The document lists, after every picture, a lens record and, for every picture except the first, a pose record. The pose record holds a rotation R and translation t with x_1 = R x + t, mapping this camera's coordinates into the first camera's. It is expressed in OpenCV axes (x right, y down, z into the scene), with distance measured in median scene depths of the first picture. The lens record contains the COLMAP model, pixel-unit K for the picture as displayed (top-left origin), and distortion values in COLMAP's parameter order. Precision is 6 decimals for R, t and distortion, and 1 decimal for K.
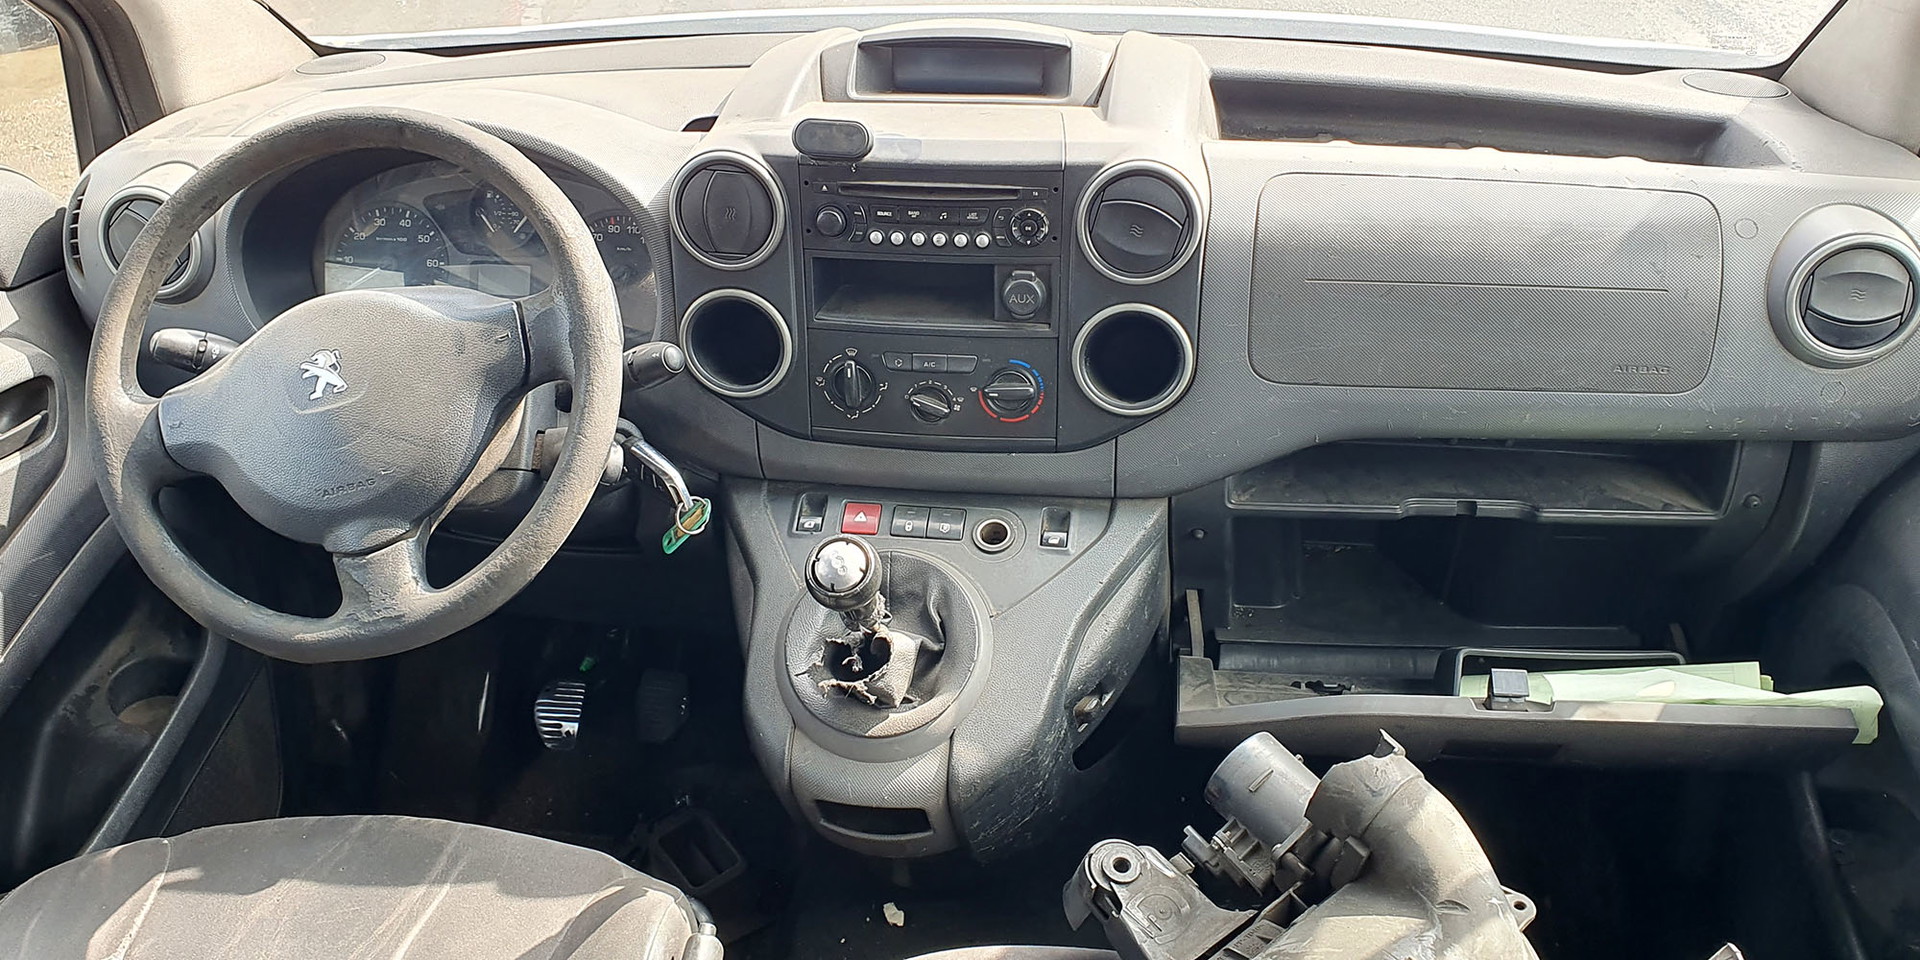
lens RADIAL K [[1954.9, 0, 978.3], [0, 1954.9, 470.7], [0, 0, 1]] dist [-0.066906, 0.000000]
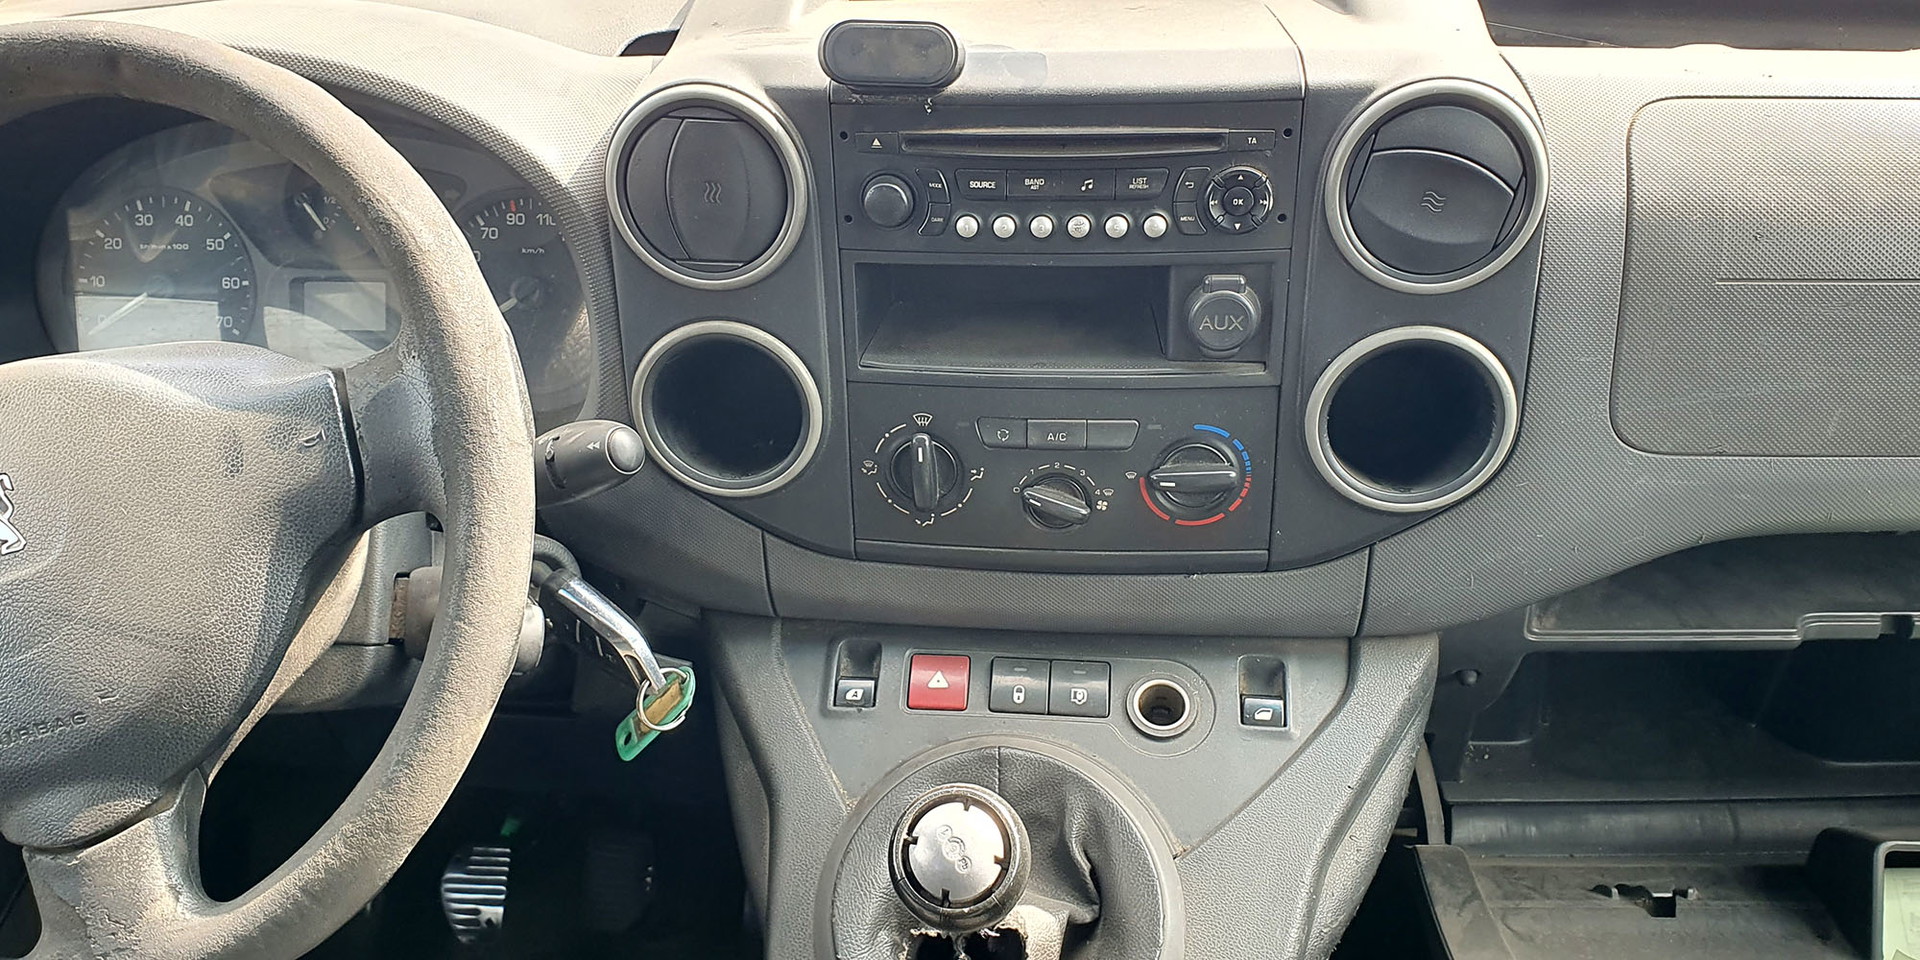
lens RADIAL K [[1954.9, 0, 941.7], [0, 1954.9, 493.3], [0, 0, 1]] dist [-0.066906, 0.000000]
pose [[0.999314, -0.034592, 0.013237, -0.069663], [0.034058, 0.998673, 0.038641, -0.062416], [-0.014556, -0.038163, 0.999165, 0.416007]]
